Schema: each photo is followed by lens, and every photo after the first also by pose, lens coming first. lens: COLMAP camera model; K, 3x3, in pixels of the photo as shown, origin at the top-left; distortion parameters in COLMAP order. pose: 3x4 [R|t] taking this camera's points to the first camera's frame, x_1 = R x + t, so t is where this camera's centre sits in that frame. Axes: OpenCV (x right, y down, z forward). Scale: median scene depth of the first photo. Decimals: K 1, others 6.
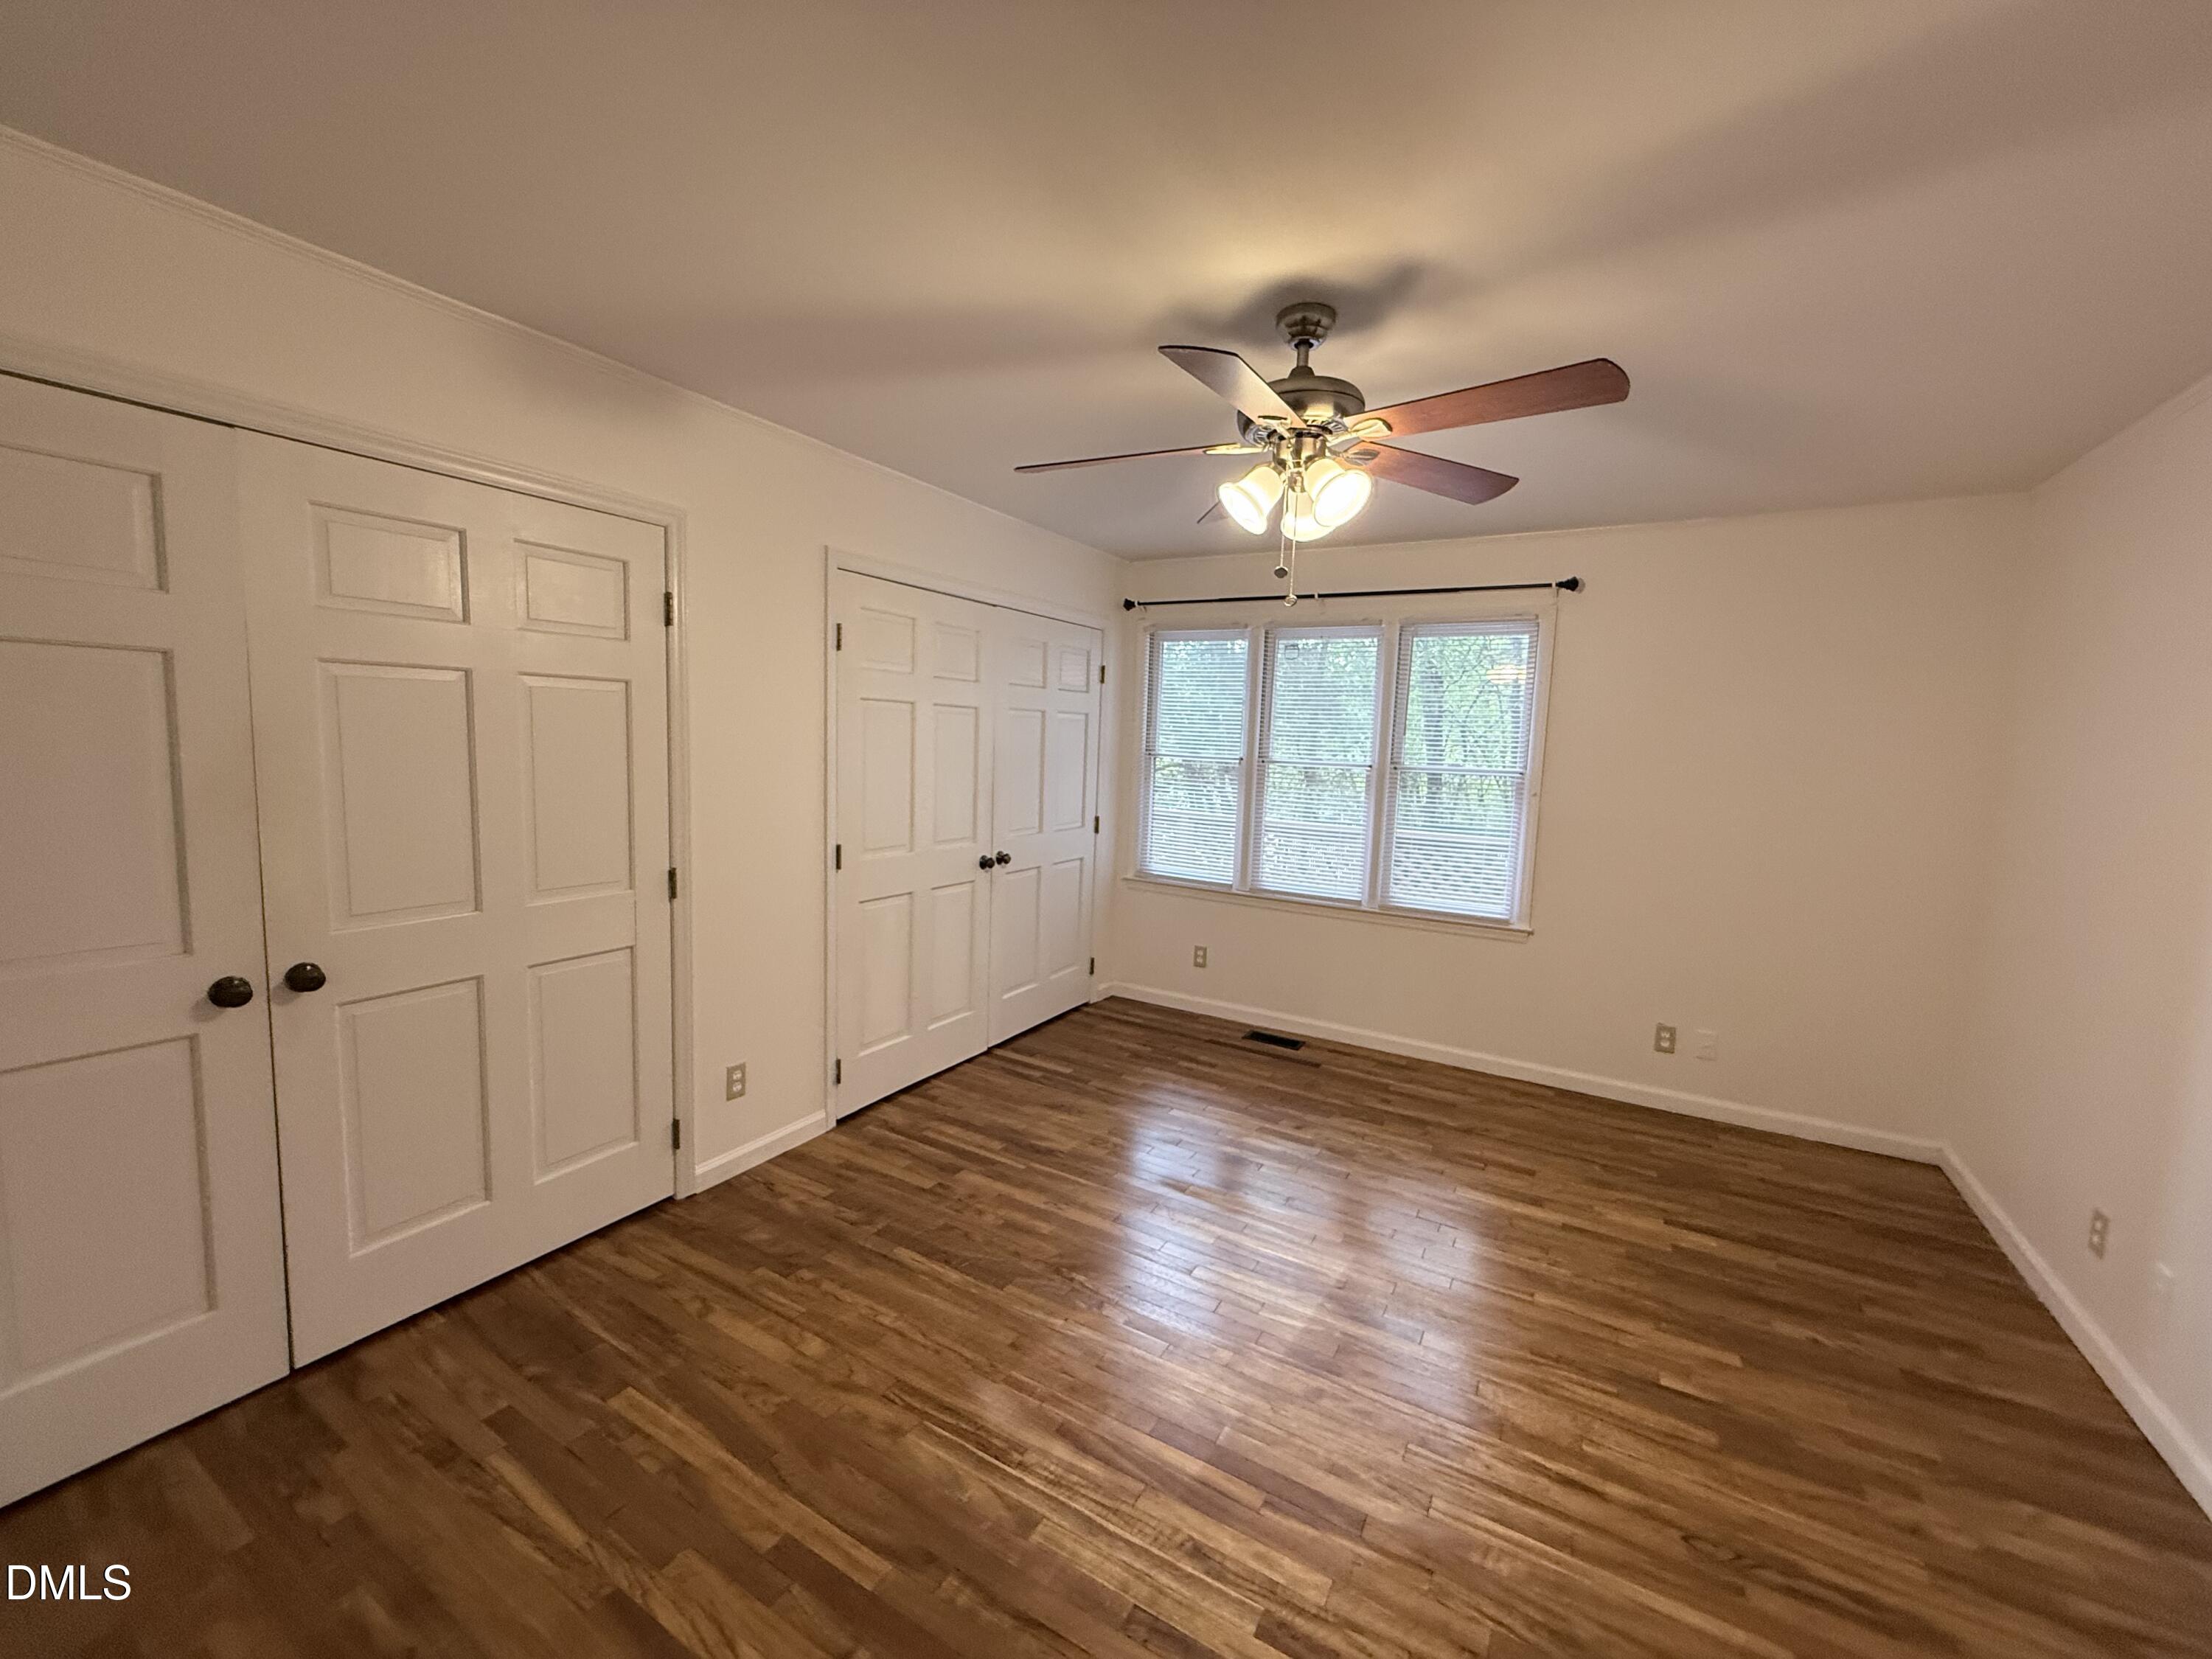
lens RADIAL K [[894.1, 0, 1104.3], [0, 894.1, 829.5], [0, 0, 1]] dist [0.001064, 0.000042]
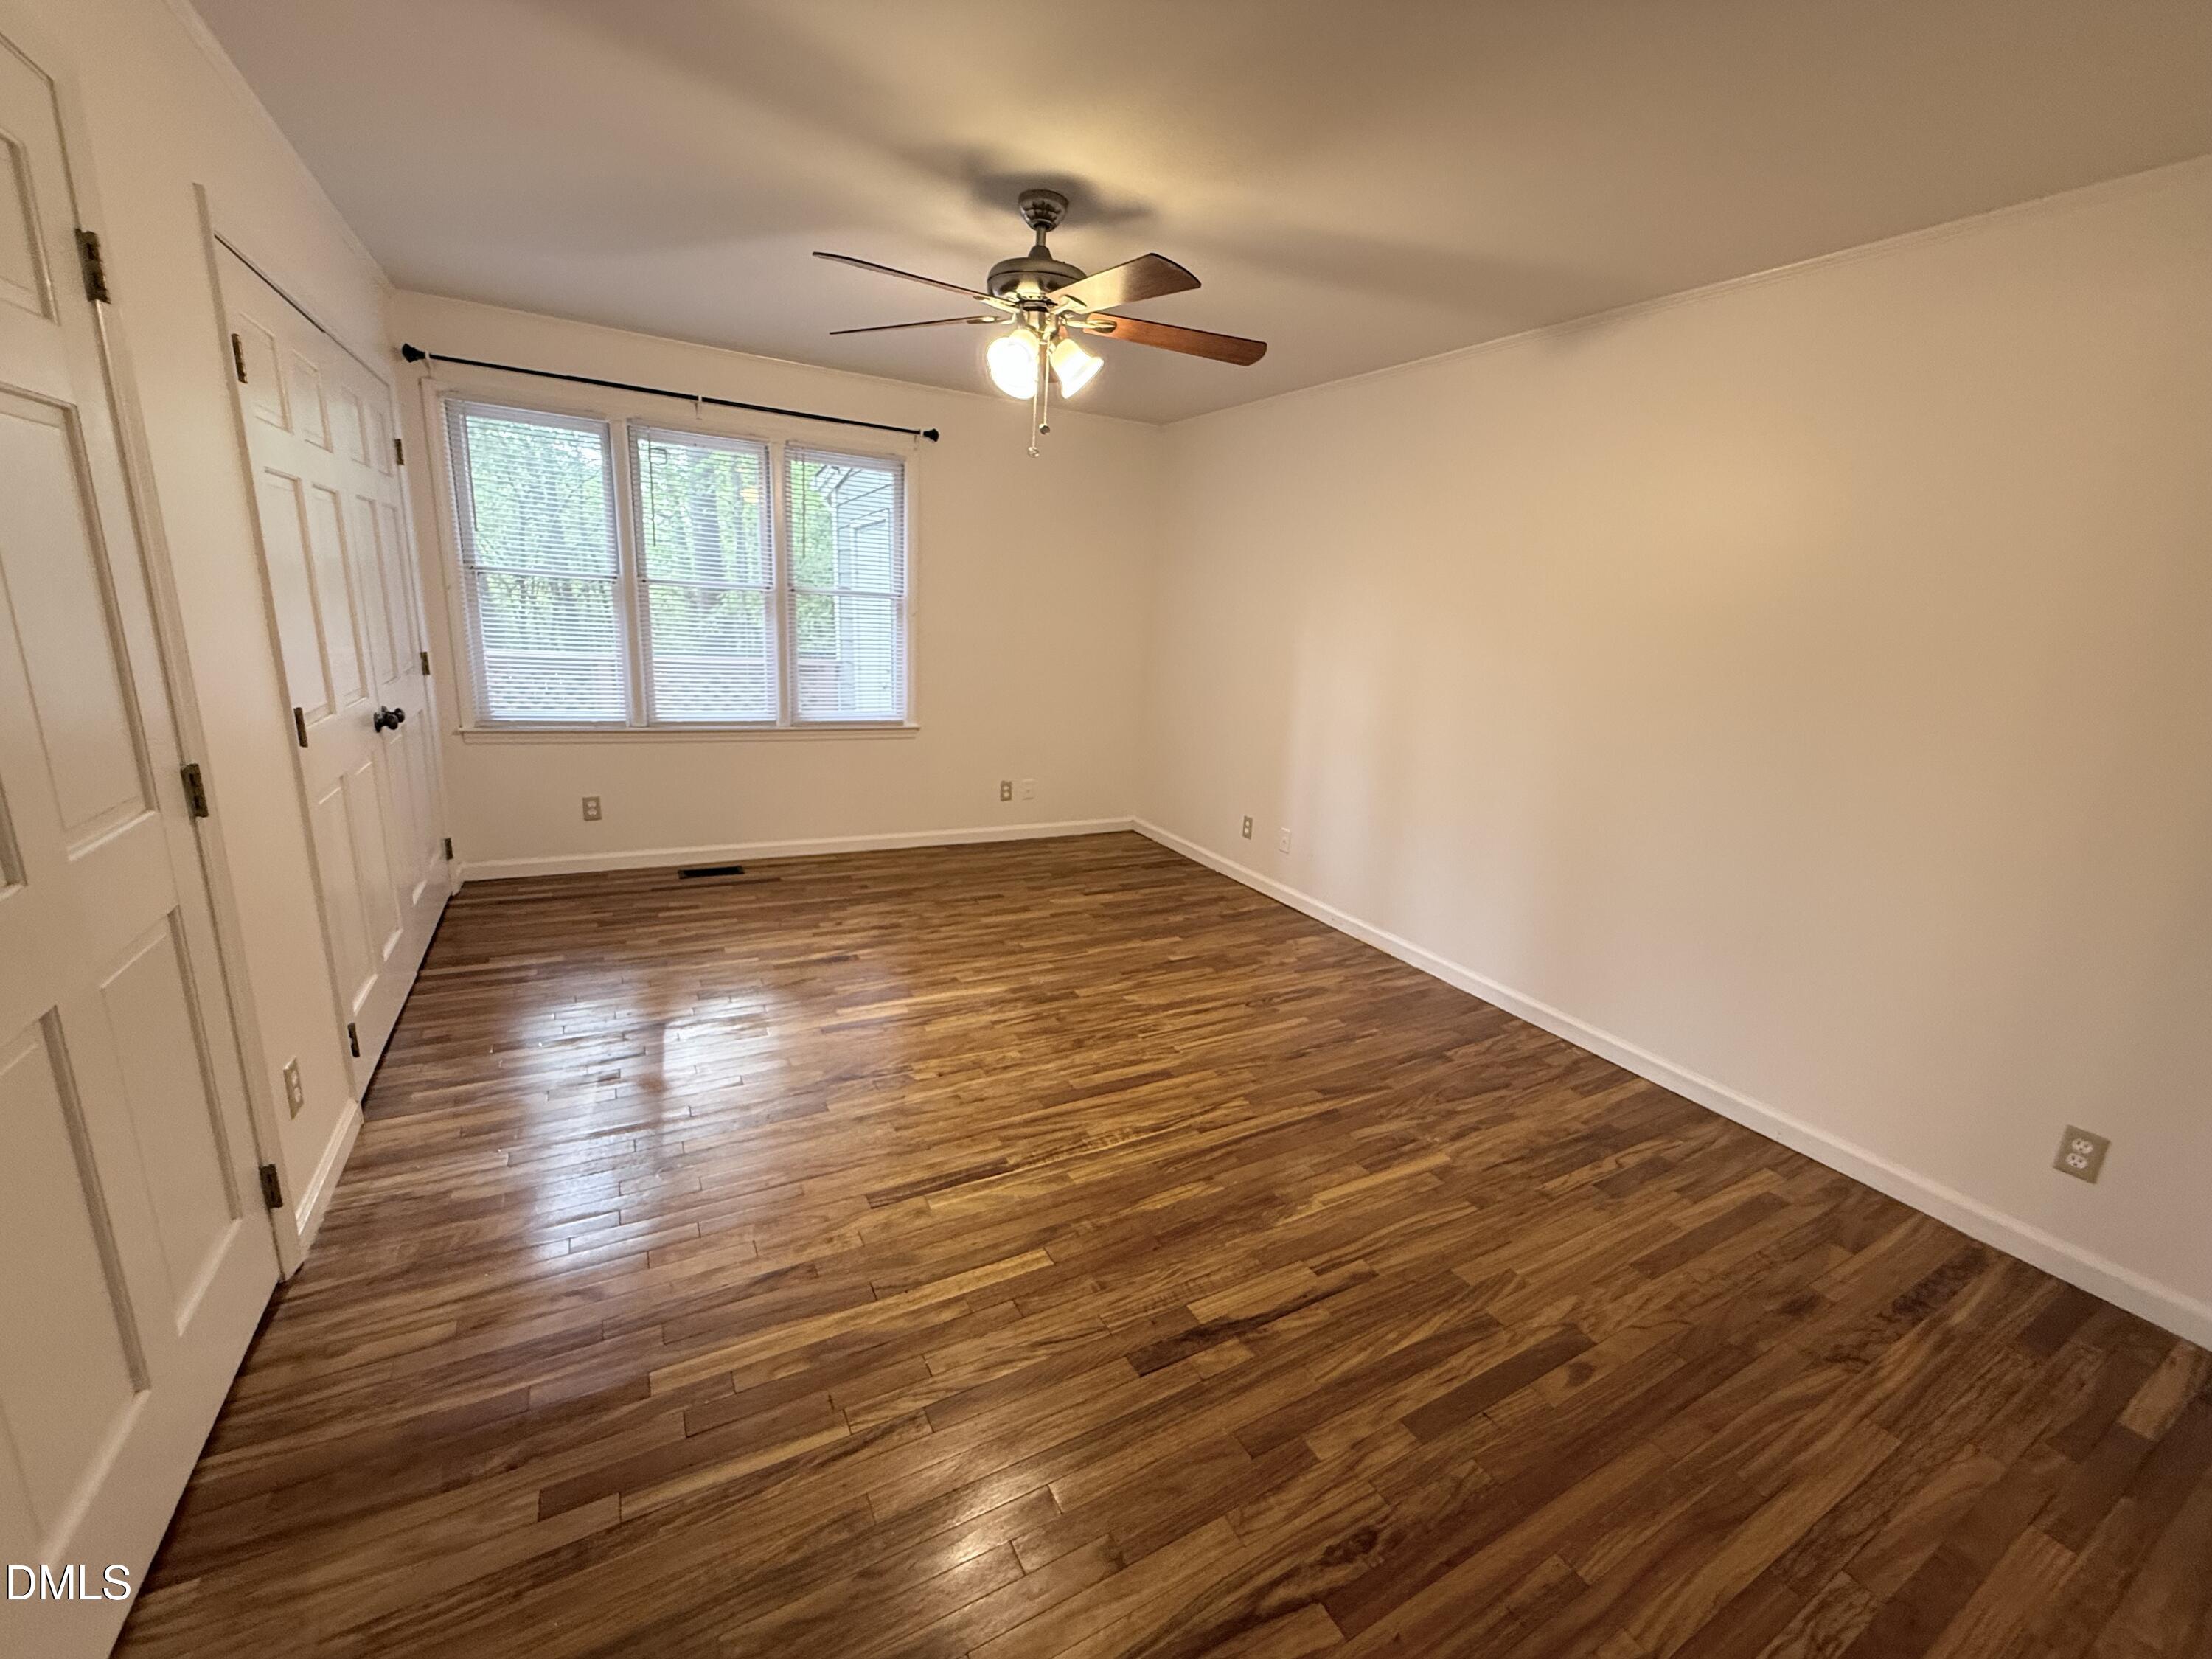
lens RADIAL K [[894.1, 0, 1121.8], [0, 894.1, 830.8], [0, 0, 1]] dist [0.001064, 0.000042]
pose [[0.498748, -0.216544, 0.839261, -0.561936], [0.046841, 0.973607, 0.223371, -0.013065], [-0.865481, -0.072094, 0.495728, 0.162581]]
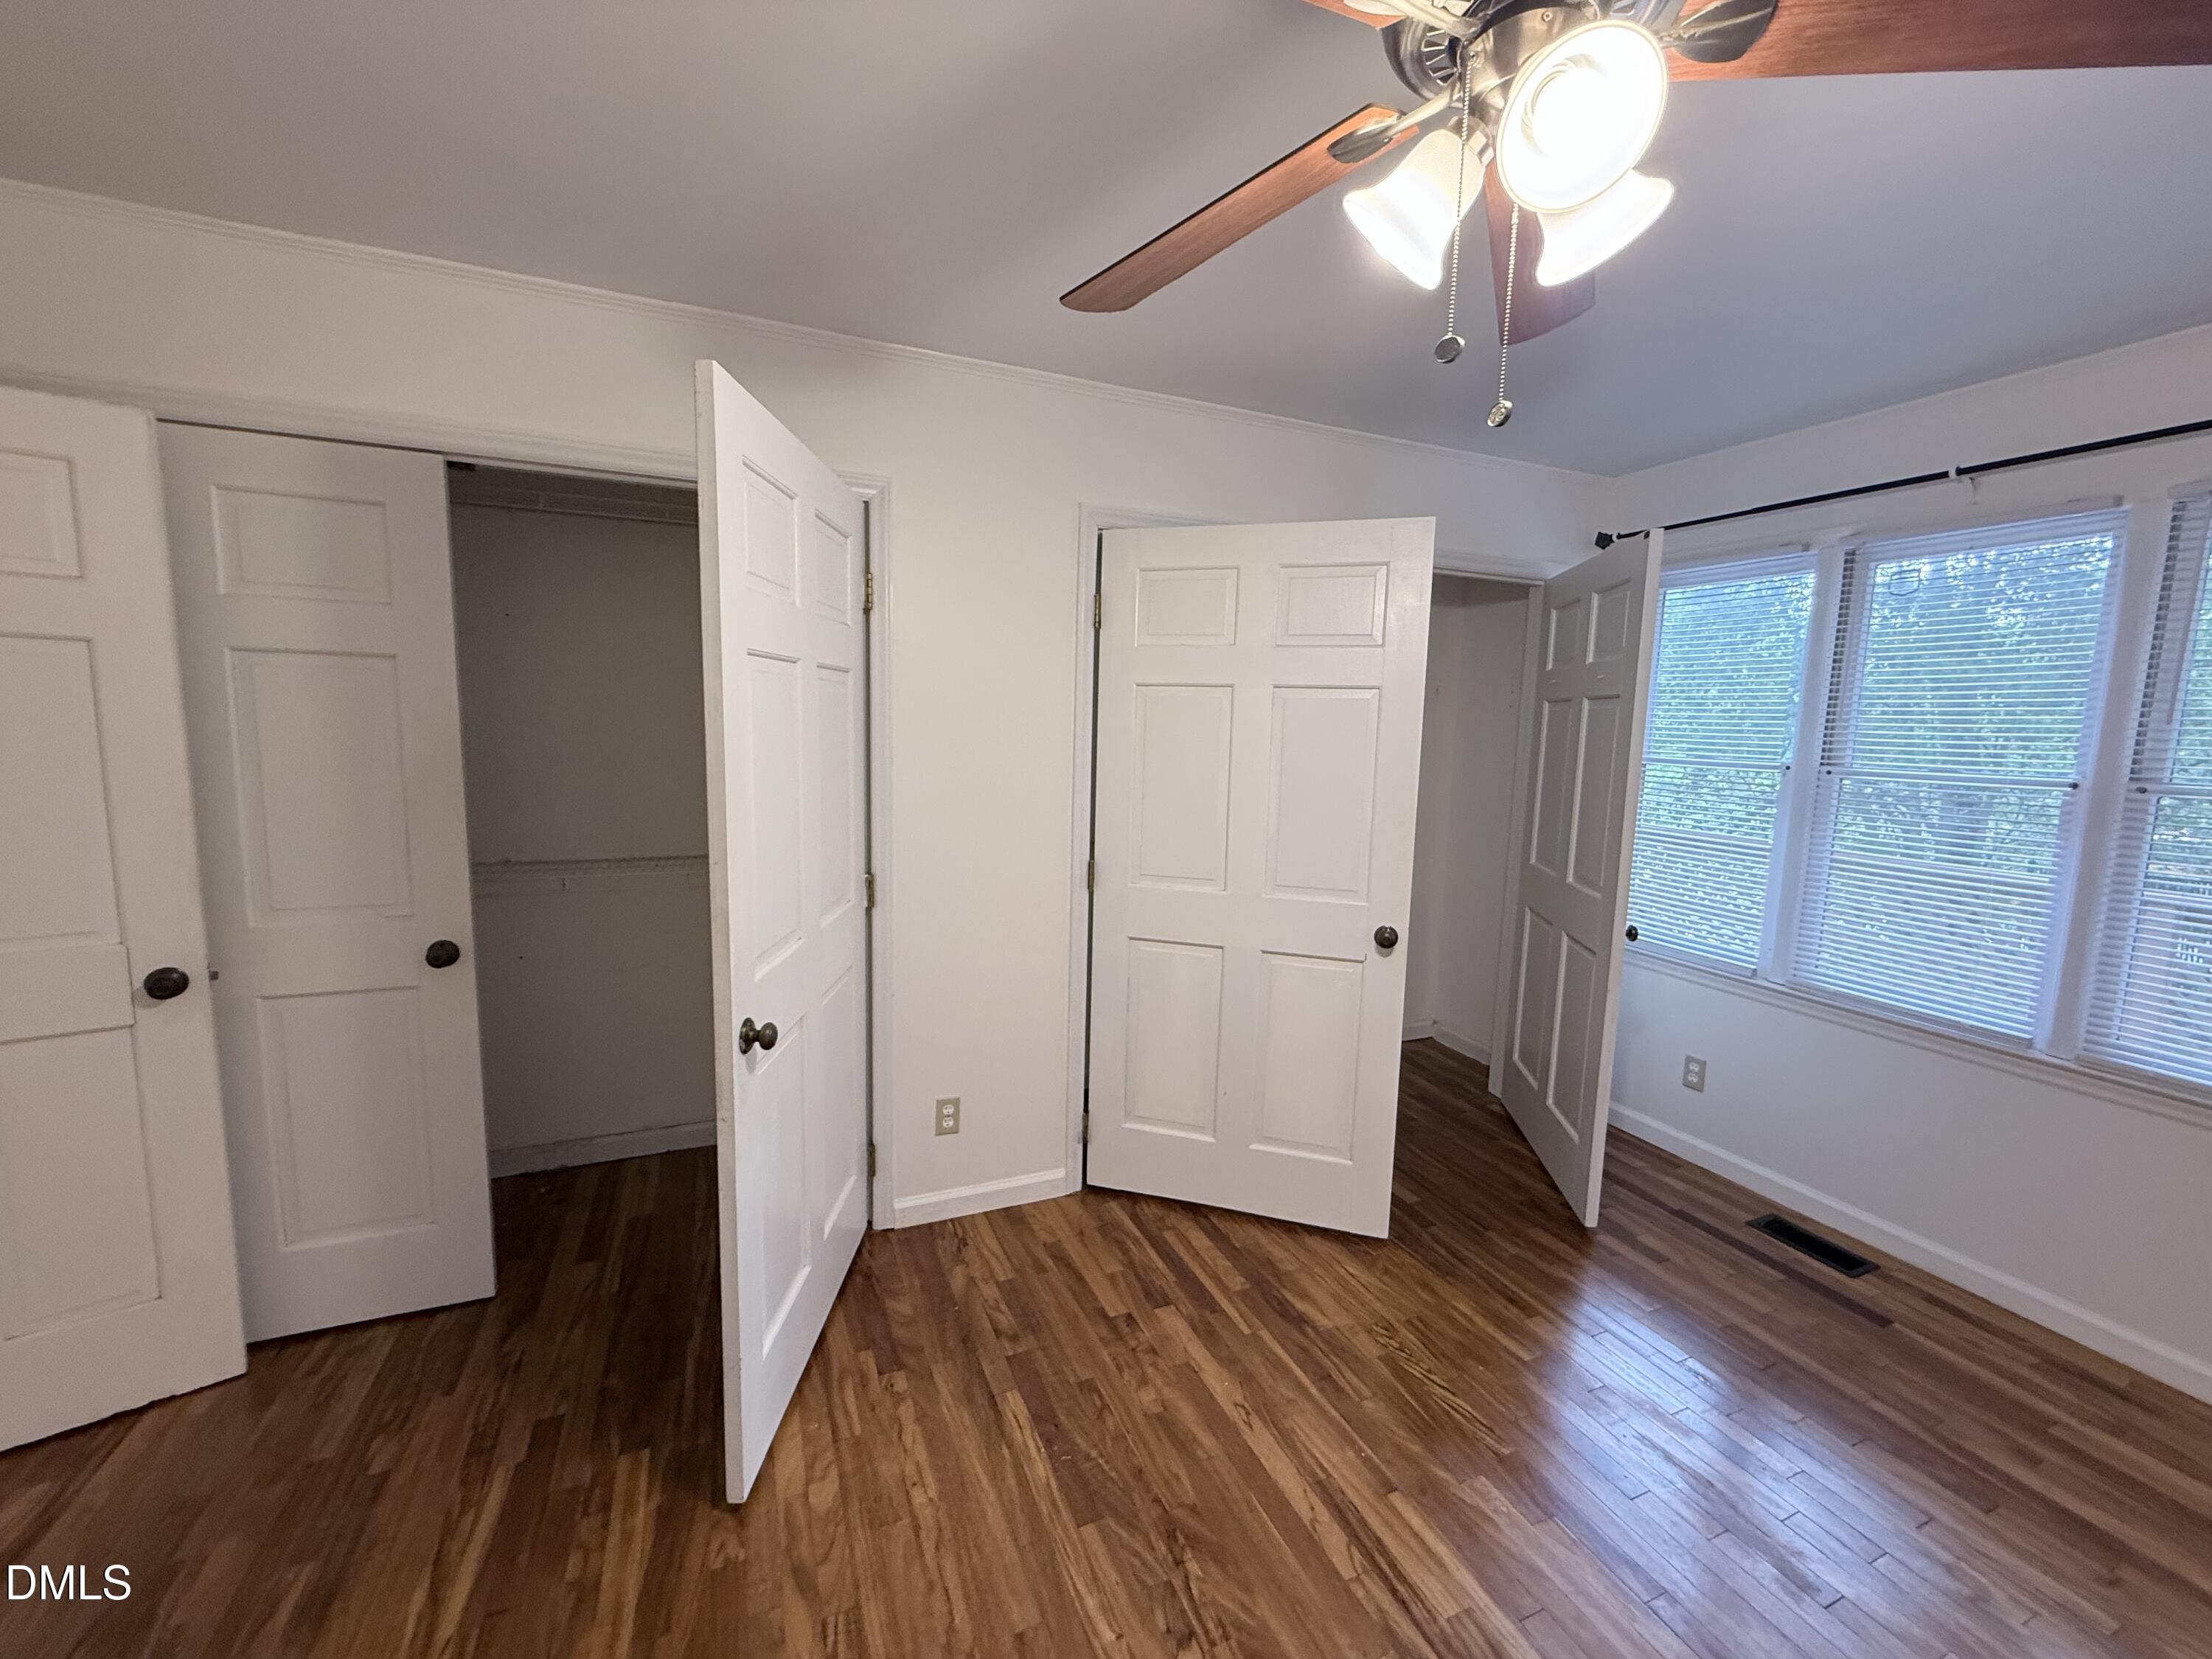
lens RADIAL K [[894.1, 0, 1108.0], [0, 894.1, 831.9], [0, 0, 1]] dist [0.001064, 0.000042]
pose [[0.801093, 0.058577, -0.595667, 0.213809], [-0.060822, 0.998015, 0.016345, -0.024604], [0.595442, 0.023136, 0.803065, 0.337532]]
